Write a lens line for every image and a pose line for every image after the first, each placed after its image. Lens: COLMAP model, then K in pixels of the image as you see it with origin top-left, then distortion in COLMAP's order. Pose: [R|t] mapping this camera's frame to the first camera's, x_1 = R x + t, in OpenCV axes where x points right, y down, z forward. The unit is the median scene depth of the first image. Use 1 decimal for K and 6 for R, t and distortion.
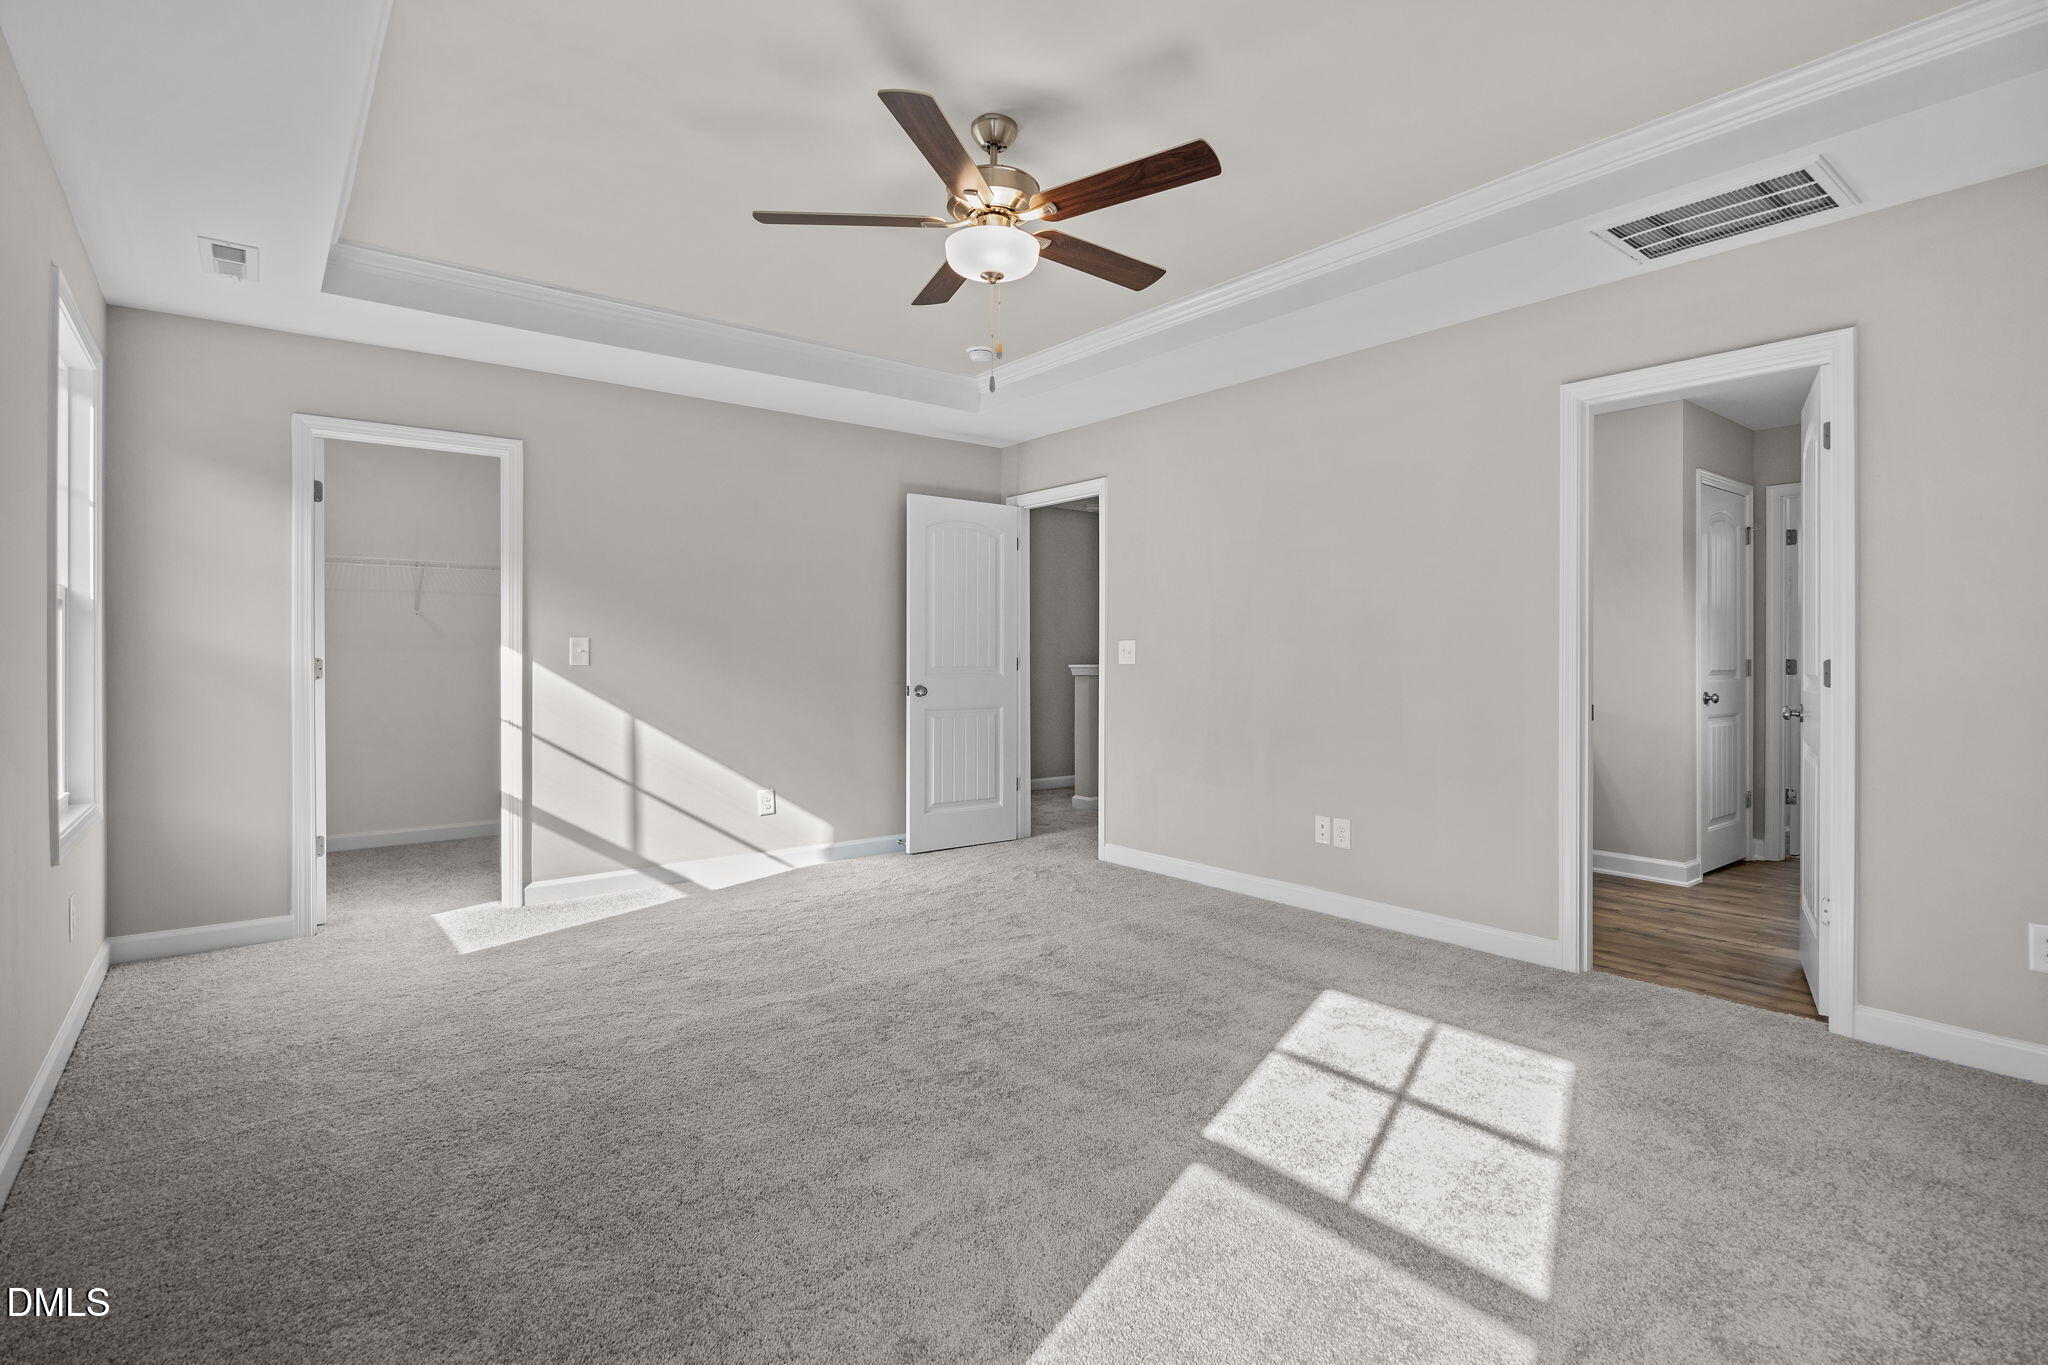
lens RADIAL K [[1000.6, 0, 1018.7], [0, 1000.6, 679.1], [0, 0, 1]] dist [-0.004666, -0.000151]
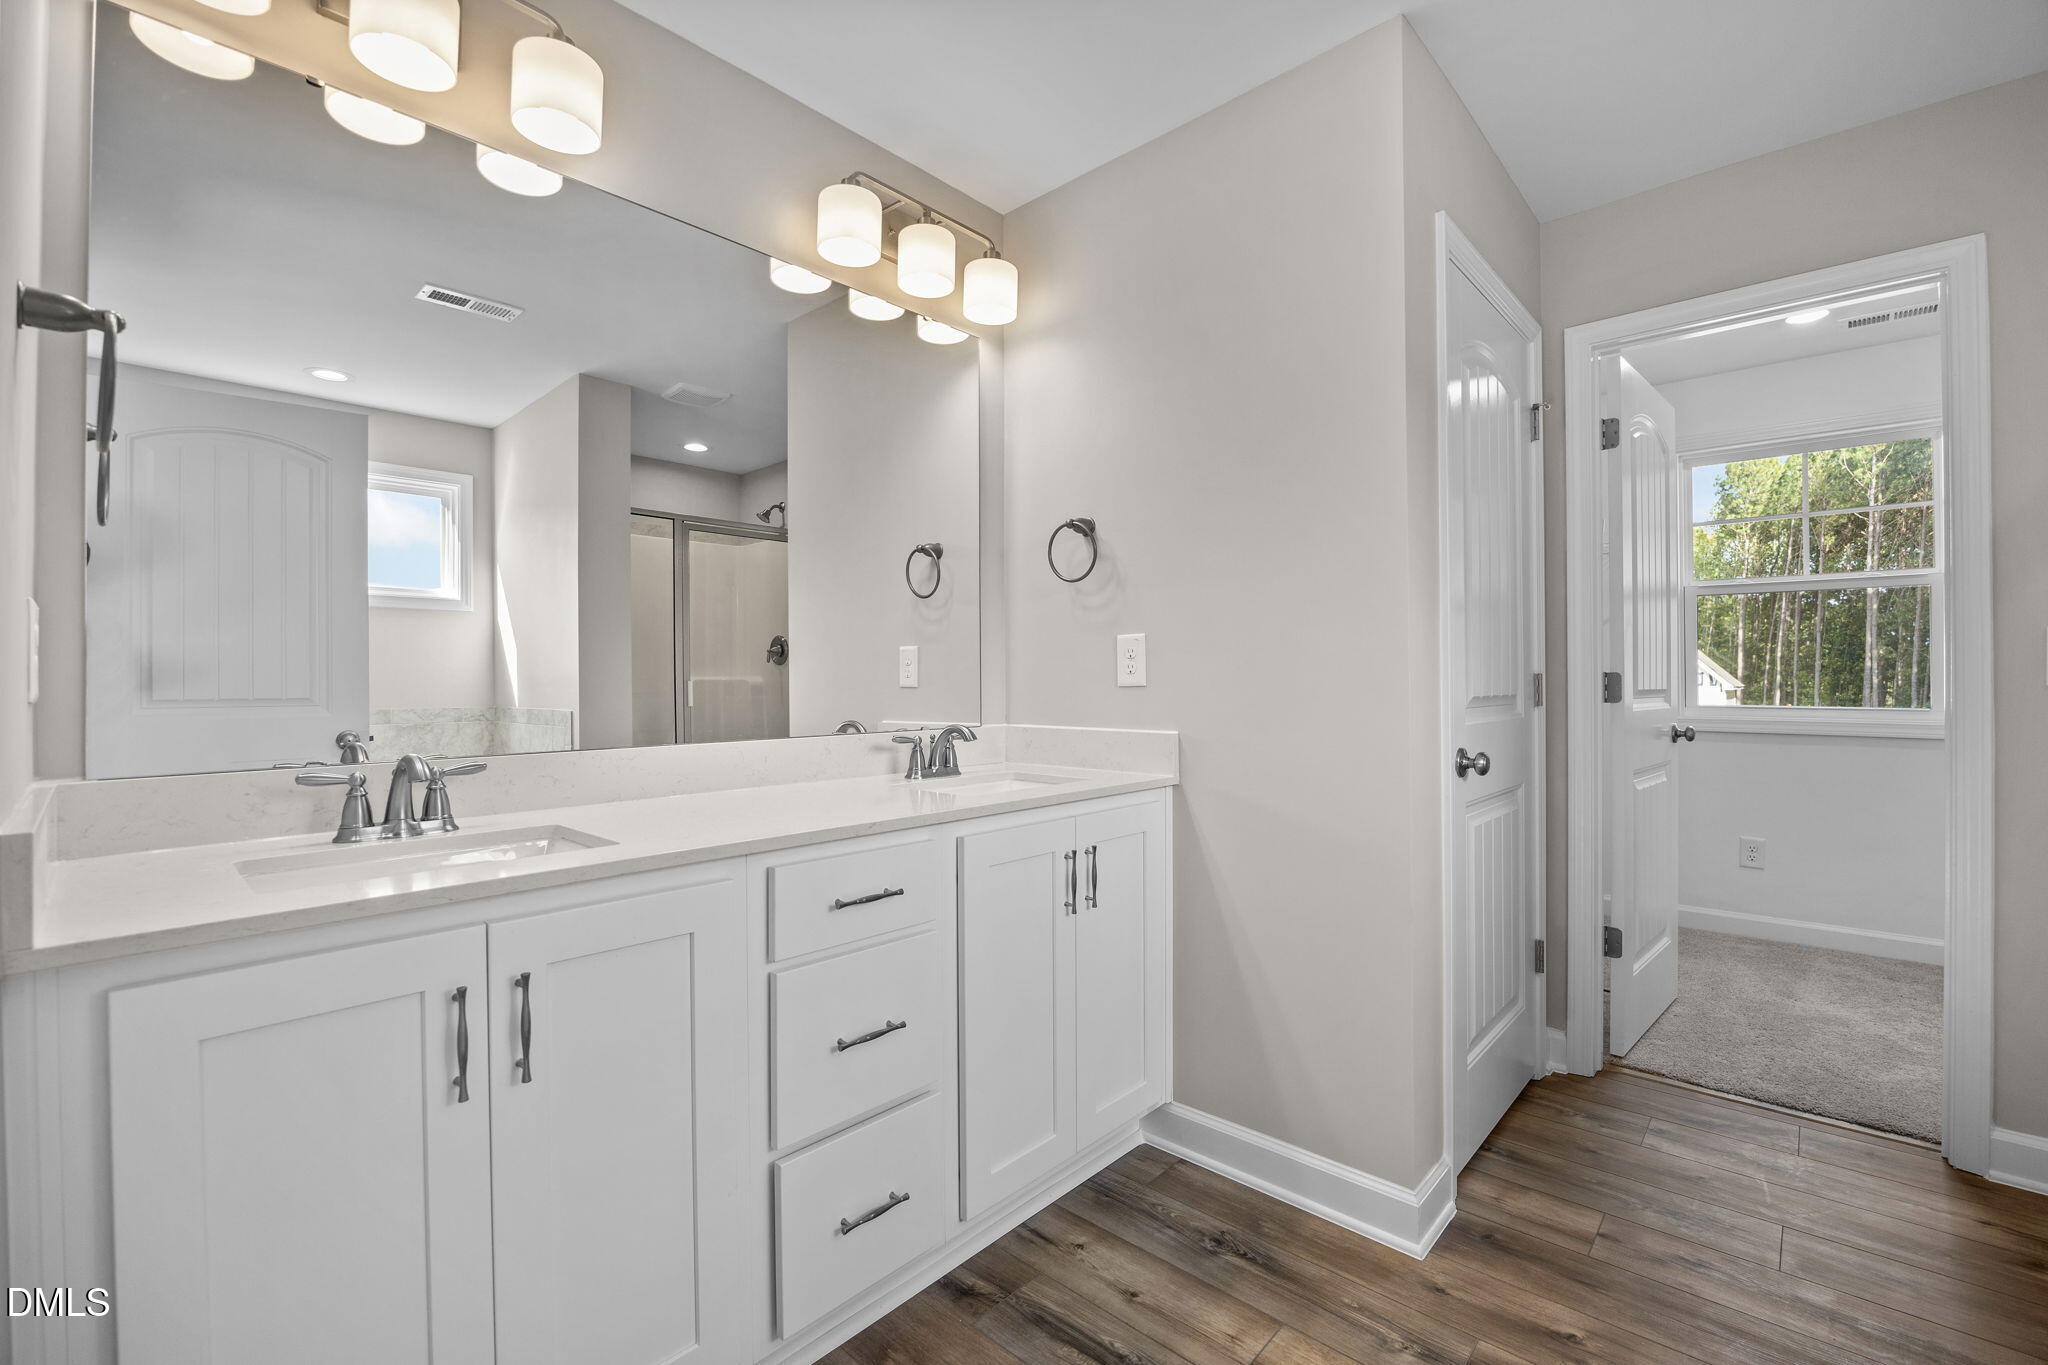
lens RADIAL K [[889.0, 0, 1029.7], [0, 889.0, 674.9], [0, 0, 1]] dist [-0.015875, 0.001305]
pose [[0.987466, -0.002998, 0.157802, 0.414345], [0.004260, 0.999962, -0.007661, -0.016509], [-0.157773, 0.008237, 0.987441, 0.607892]]
